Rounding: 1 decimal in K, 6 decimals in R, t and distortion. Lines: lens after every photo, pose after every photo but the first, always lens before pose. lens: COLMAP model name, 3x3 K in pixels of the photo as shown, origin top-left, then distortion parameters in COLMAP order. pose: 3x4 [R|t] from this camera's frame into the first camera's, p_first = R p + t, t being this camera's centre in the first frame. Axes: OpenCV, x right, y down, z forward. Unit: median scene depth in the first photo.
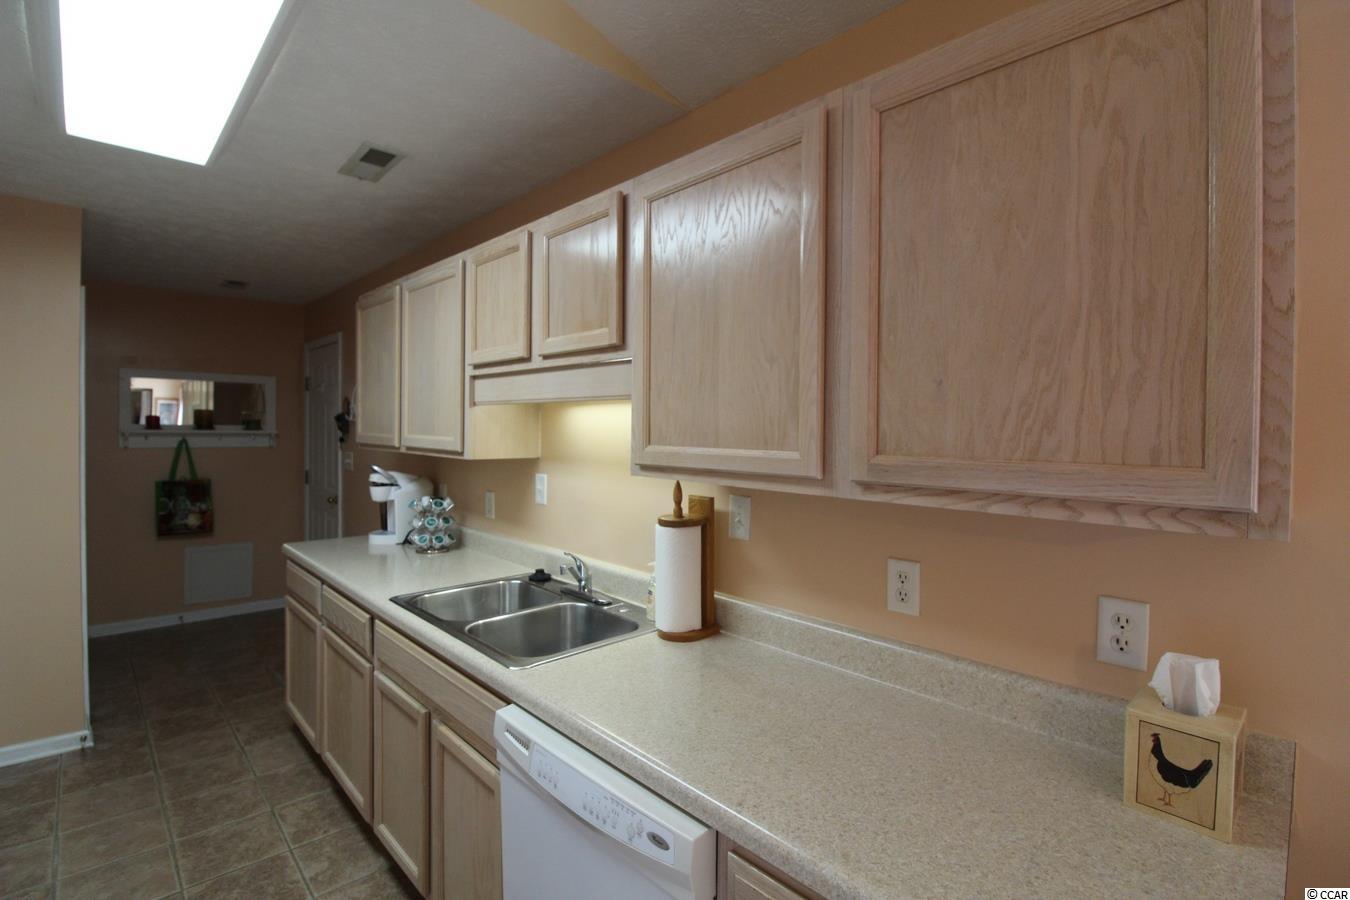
lens RADIAL K [[621.2, 0, 677.1], [0, 621.2, 441.8], [0, 0, 1]] dist [0.001615, -0.016989]
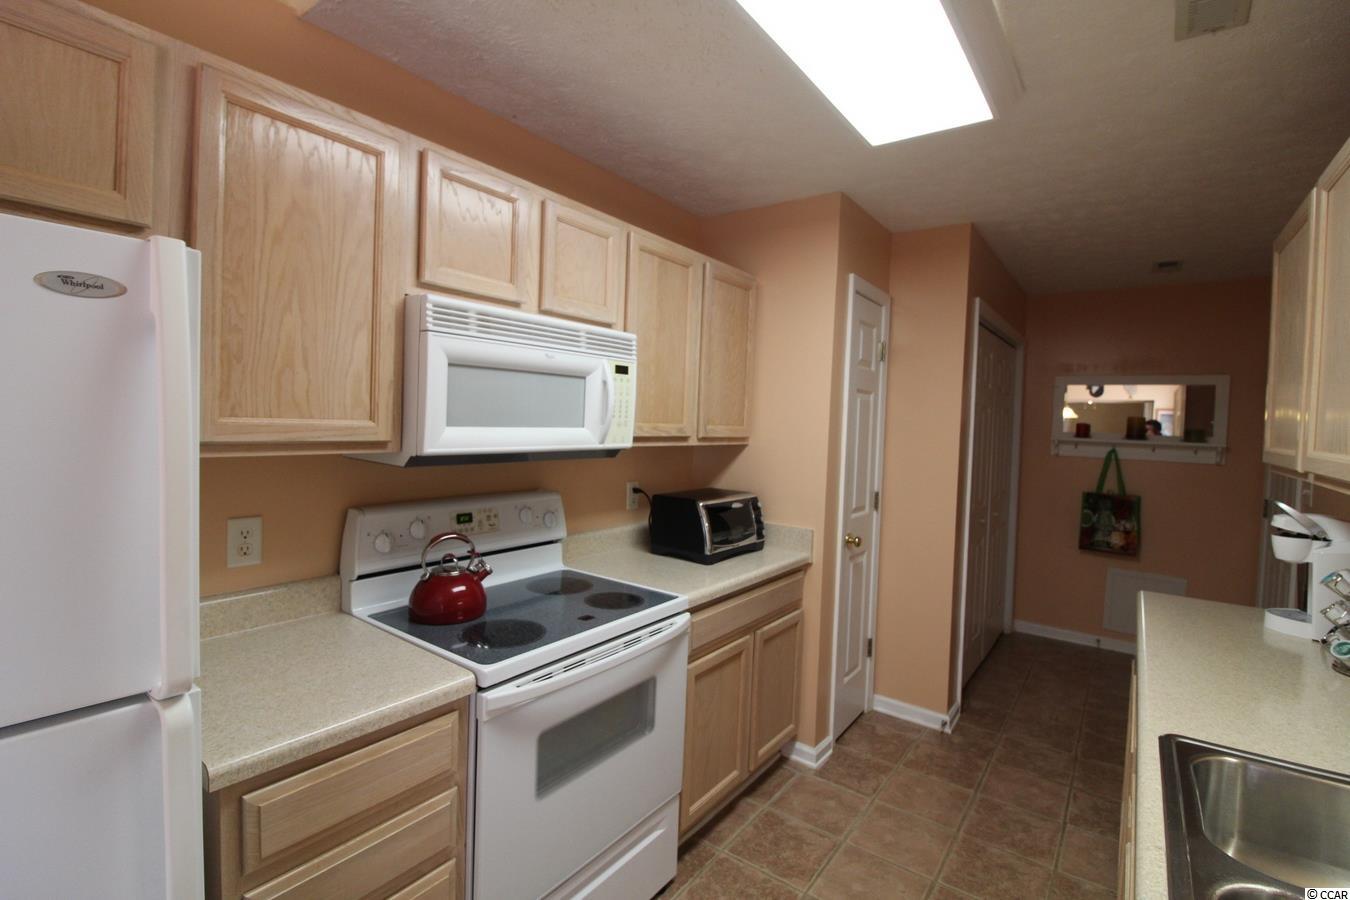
lens RADIAL K [[621.2, 0, 677.1], [0, 621.2, 441.8], [0, 0, 1]] dist [0.001615, -0.016989]
pose [[0.164541, 0.028400, -0.985961, 0.004602], [-0.050158, 0.998533, 0.020391, -0.002621], [0.985094, 0.046098, 0.165724, 0.310229]]
